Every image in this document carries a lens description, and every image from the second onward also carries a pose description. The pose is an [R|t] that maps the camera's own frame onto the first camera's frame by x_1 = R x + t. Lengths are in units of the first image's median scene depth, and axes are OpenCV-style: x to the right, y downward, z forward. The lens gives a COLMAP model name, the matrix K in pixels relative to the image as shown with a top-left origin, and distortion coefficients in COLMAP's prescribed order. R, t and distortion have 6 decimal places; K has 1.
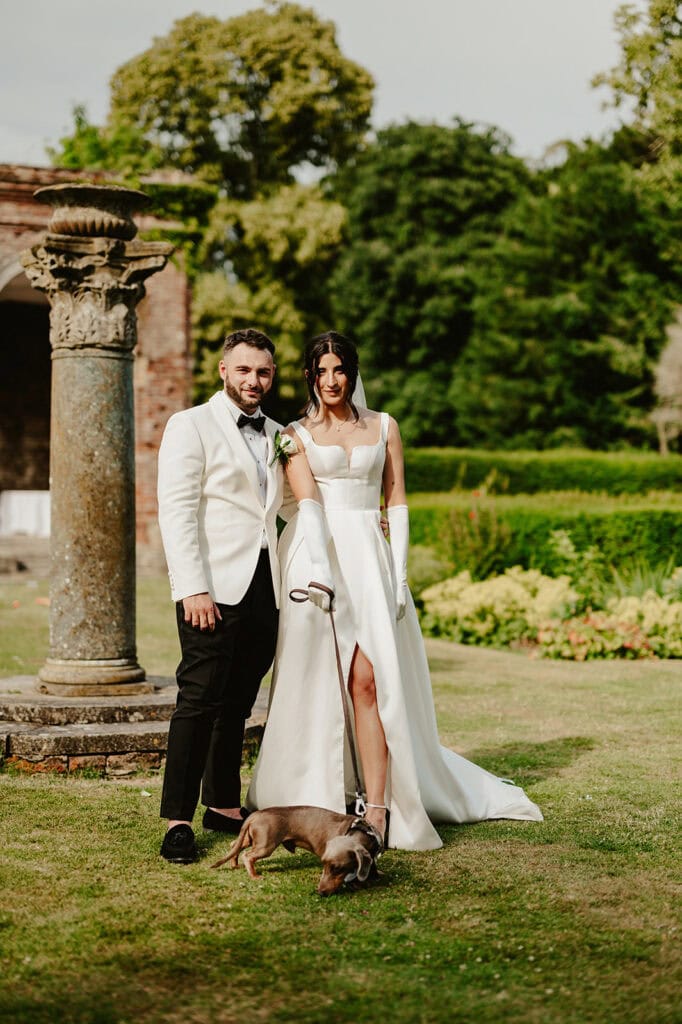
lens RADIAL K [[1444.9, 0, 341.0], [0, 1444.9, 512.0], [0, 0, 1]] dist [-0.020988, -0.032892]
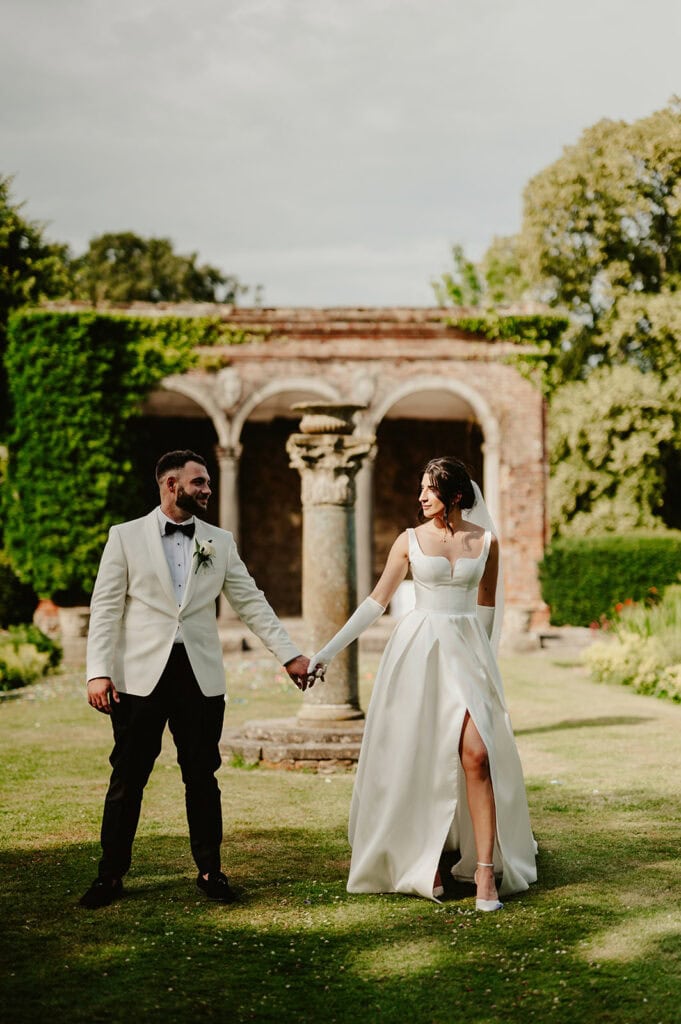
lens RADIAL K [[1444.9, 0, 340.5], [0, 1444.9, 512.0], [0, 0, 1]] dist [-0.020988, -0.032892]
pose [[0.951355, -0.029354, -0.306695, 0.090401], [0.012209, 0.998261, -0.057673, -0.004199], [0.307854, 0.051123, 0.950059, -0.135530]]
